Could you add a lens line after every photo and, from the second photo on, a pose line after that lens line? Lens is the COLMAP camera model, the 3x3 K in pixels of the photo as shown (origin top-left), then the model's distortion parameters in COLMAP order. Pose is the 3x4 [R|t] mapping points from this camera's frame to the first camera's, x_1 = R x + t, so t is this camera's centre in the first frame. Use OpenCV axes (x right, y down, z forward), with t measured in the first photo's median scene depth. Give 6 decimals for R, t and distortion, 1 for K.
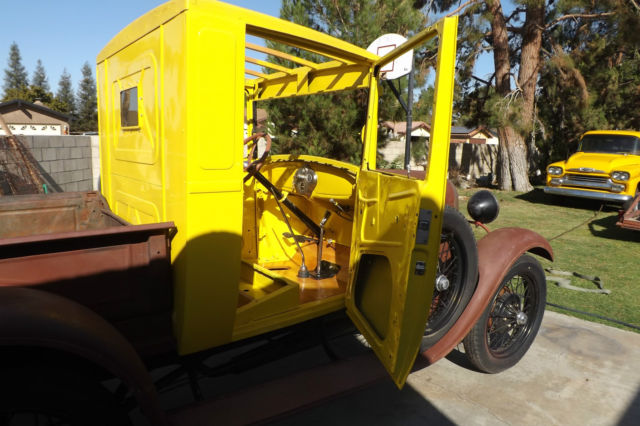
lens RADIAL K [[463.8, 0, 320.0], [0, 463.8, 213.0], [0, 0, 1]] dist [-0.059984, 0.002590]
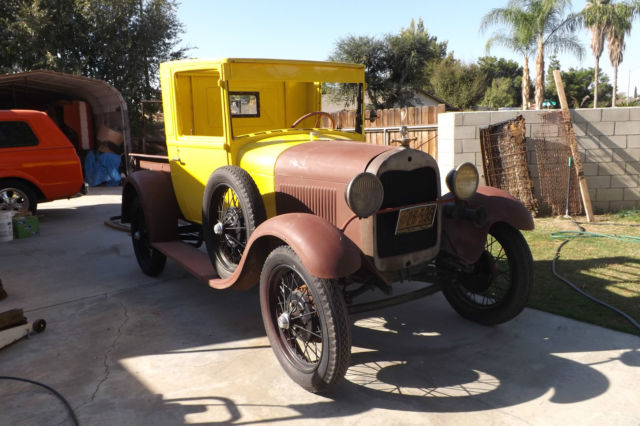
lens RADIAL K [[525.8, 0, 320.0], [0, 525.8, 213.0], [0, 0, 1]] dist [0.002339, -0.002238]
pose [[-0.050576, 0.154189, -0.986746, 0.432994], [-0.124568, 0.979321, 0.159413, -0.040335], [0.990921, 0.130979, -0.030323, 0.333772]]
